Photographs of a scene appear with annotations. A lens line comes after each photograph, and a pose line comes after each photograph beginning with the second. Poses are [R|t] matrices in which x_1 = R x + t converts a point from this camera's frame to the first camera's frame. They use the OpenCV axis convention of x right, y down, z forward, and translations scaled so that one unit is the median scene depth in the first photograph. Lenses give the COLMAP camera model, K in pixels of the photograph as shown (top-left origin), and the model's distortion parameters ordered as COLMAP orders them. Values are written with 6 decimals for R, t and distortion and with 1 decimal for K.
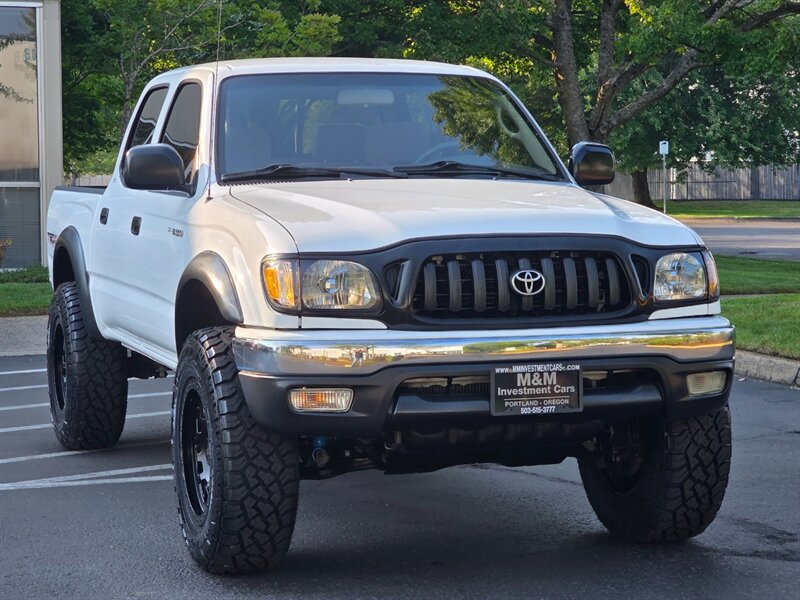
lens RADIAL K [[1968.8, 0, 400.0], [0, 1968.8, 300.0], [0, 0, 1]] dist [-0.112513, 0.742348]
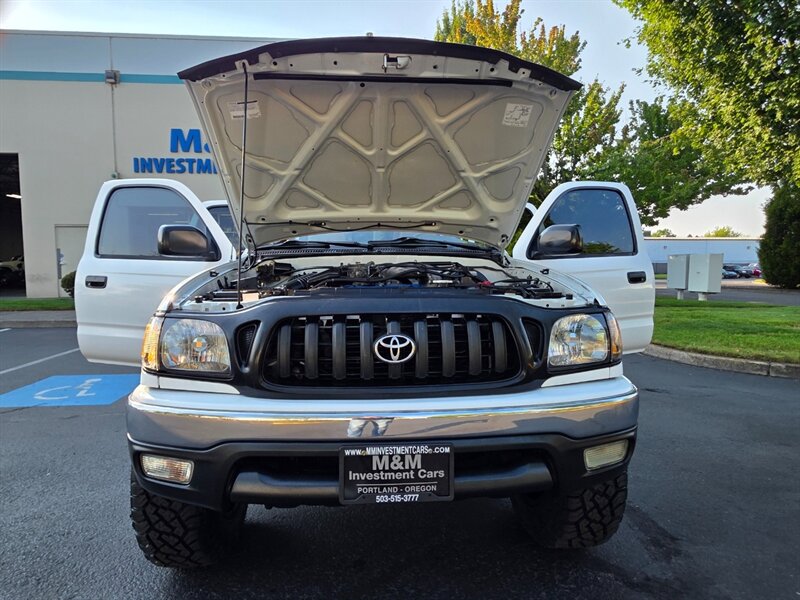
lens RADIAL K [[468.6, 0, 391.7], [0, 468.6, 303.4], [0, 0, 1]] dist [0.002175, -0.000331]
pose [[0.967753, 0.021568, -0.250976, 0.116499], [-0.017962, 0.999700, 0.016651, -0.032960], [0.251260, -0.011606, 0.967850, 0.791861]]
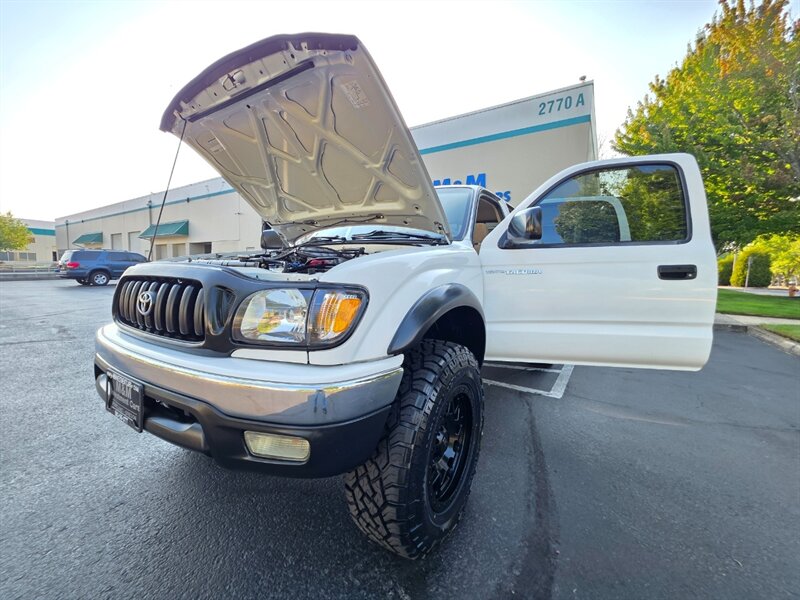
lens RADIAL K [[320.0, 0, 400.3], [0, 320.0, 300.7], [0, 0, 1]] dist [0.003138, -0.000044]
pose [[0.627725, 0.091589, -0.773028, 0.301947], [-0.074114, 0.995575, 0.057774, -0.032331], [0.774899, 0.021026, 0.631735, 0.995448]]
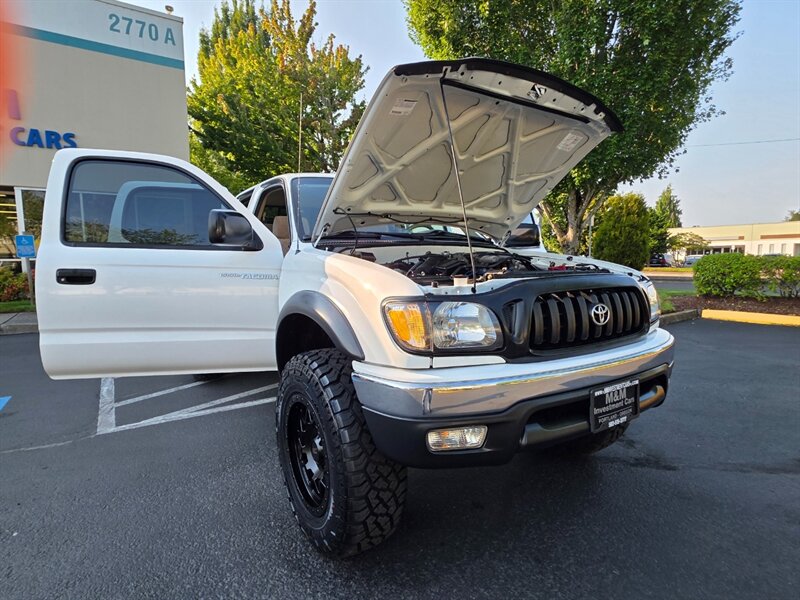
lens RADIAL K [[438.2, 0, 399.6], [0, 438.2, 303.3], [0, 0, 1]] dist [0.002543, 0.000860]
pose [[0.966232, -0.027955, 0.256153, -0.122455], [0.019014, 0.999123, 0.037315, -0.028080], [-0.256971, -0.031184, 0.965916, 0.770725]]
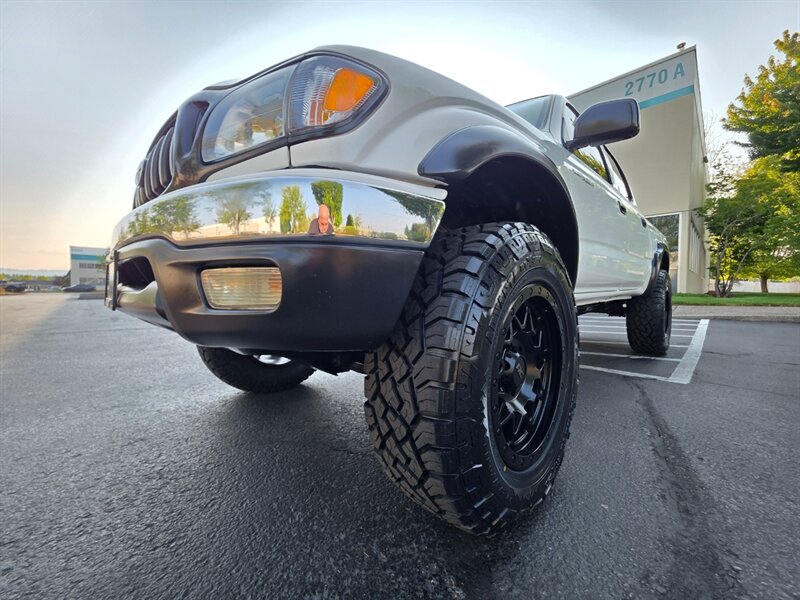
lens RADIAL K [[320.0, 0, 400.3], [0, 320.0, 300.7], [0, 0, 1]] dist [0.003138, -0.000044]
pose [[0.447980, 0.036205, -0.893310, 0.264824], [-0.057638, 0.998271, 0.011554, 0.045639], [0.892184, 0.046313, 0.449292, 1.044826]]
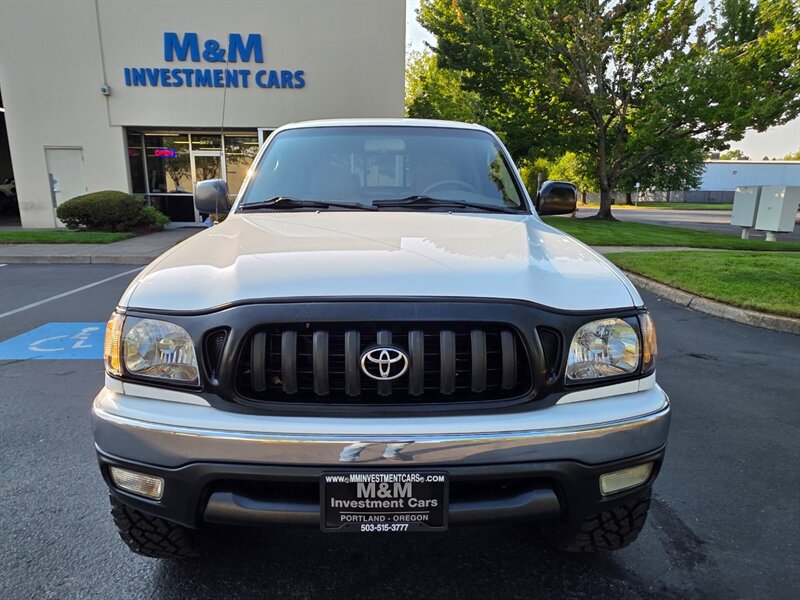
lens RADIAL K [[509.9, 0, 396.4], [0, 509.9, 312.2], [0, 0, 1]] dist [0.003259, 0.000186]
pose [[0.955698, 0.078840, -0.283594, 0.124312], [-0.030206, 0.984644, 0.171943, -0.063051], [0.292795, -0.155759, 0.943403, 0.814075]]
